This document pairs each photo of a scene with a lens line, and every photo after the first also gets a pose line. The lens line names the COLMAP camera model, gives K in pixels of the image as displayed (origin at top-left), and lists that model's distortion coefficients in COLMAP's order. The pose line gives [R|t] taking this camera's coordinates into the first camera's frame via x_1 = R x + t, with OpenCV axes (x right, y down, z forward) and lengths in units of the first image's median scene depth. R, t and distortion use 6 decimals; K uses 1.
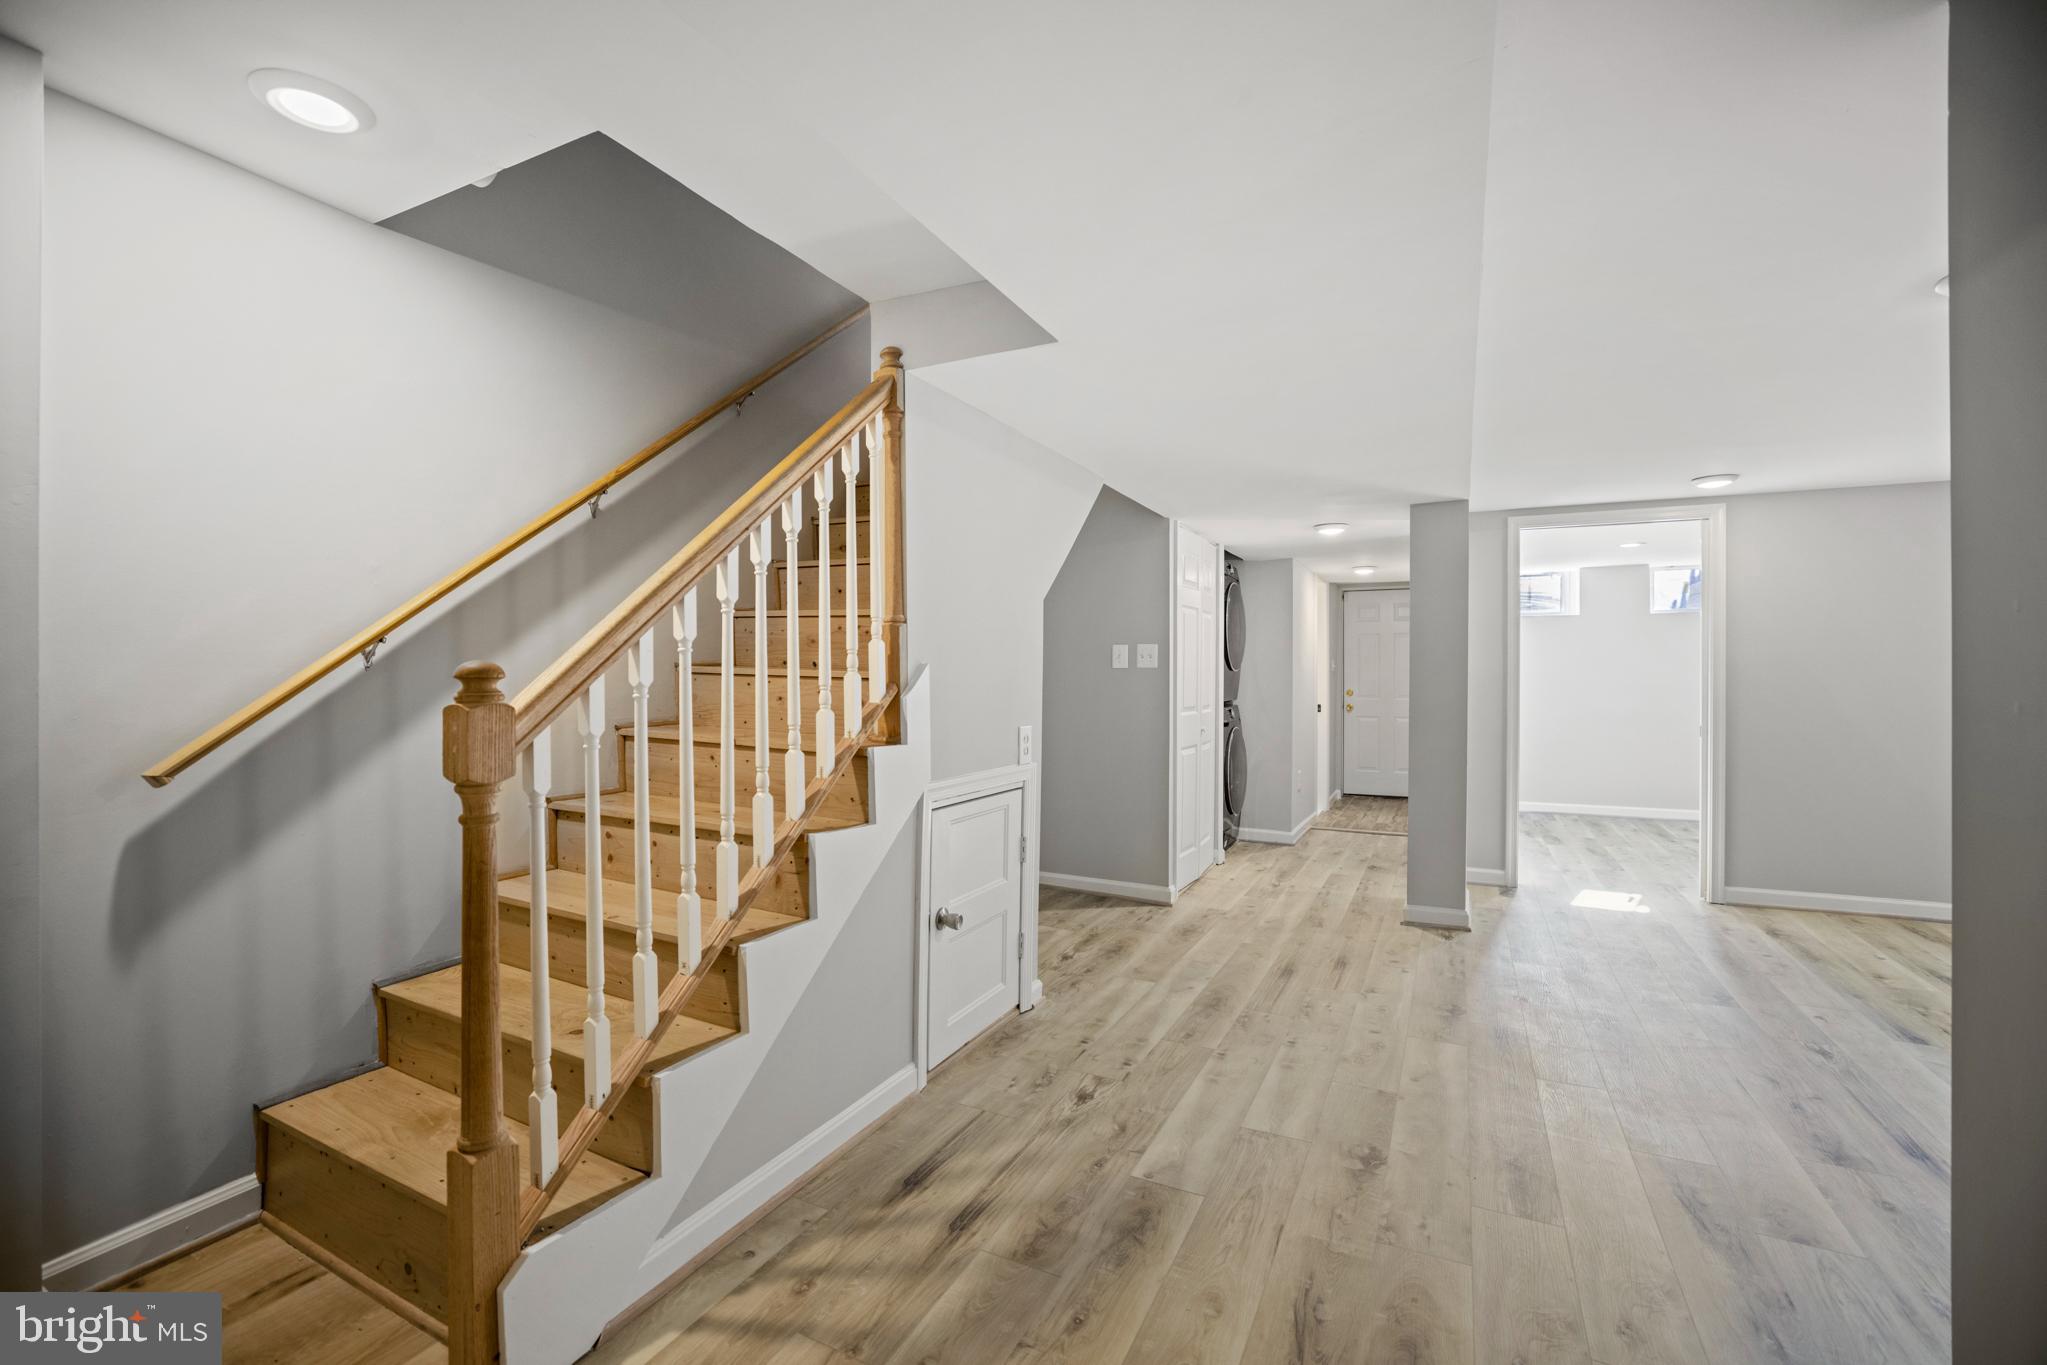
lens RADIAL K [[883.5, 0, 1016.1], [0, 883.5, 676.1], [0, 0, 1]] dist [-0.041391, 0.016255]
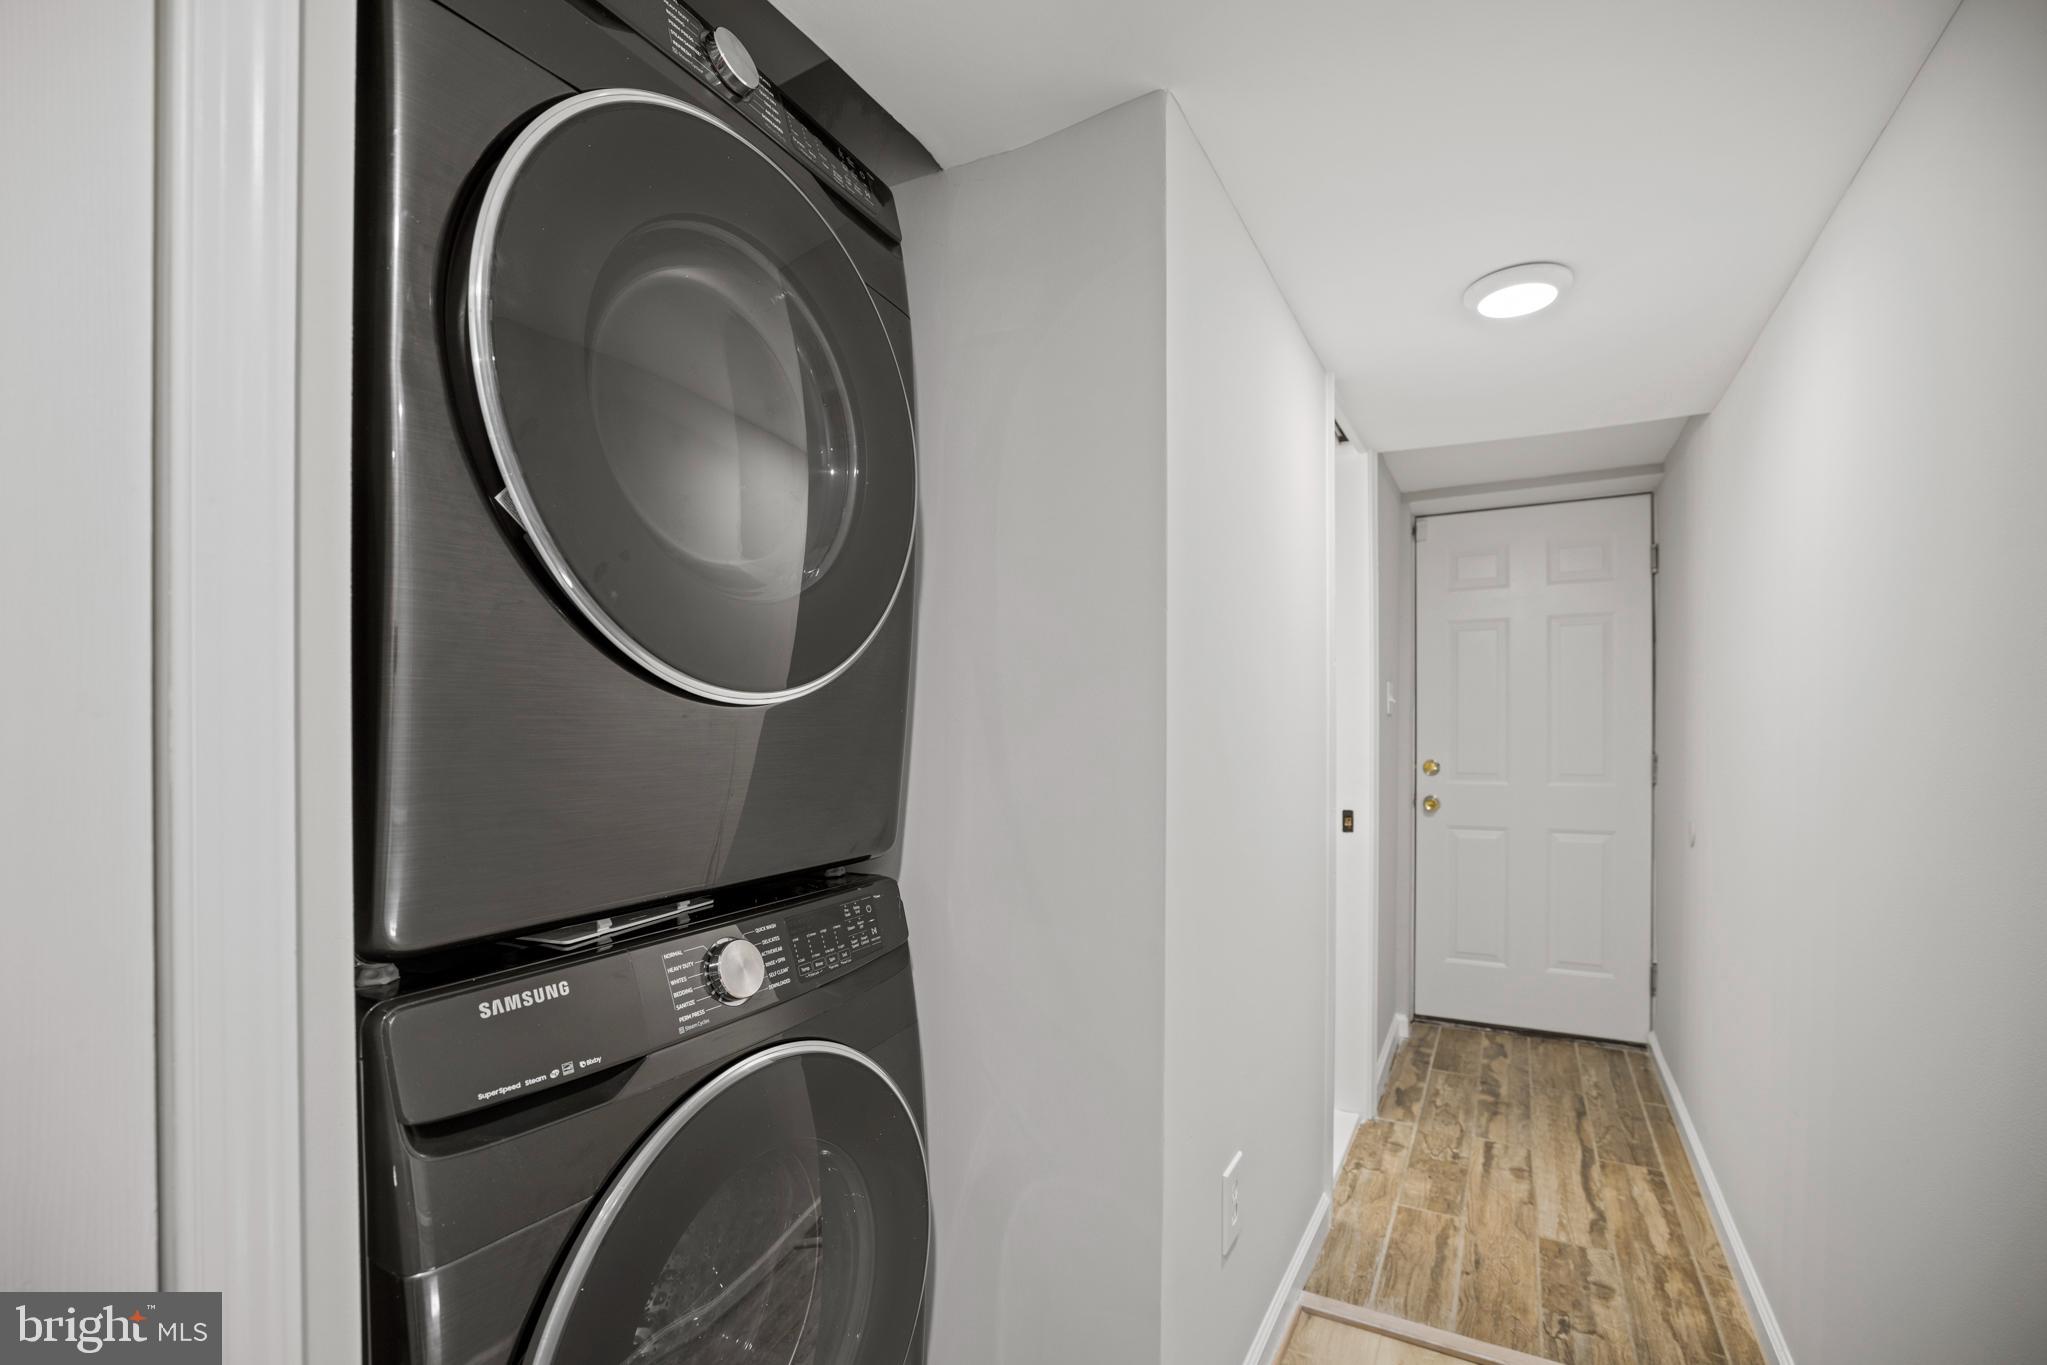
lens RADIAL K [[895.3, 0, 998.6], [0, 895.3, 724.2], [0, 0, 1]] dist [-0.046947, 0.018453]
pose [[0.997295, -0.000165, -0.073496, 0.515272], [0.000292, 0.999998, 0.001717, -0.003585], [0.073496, -0.001733, 0.997294, 1.412512]]
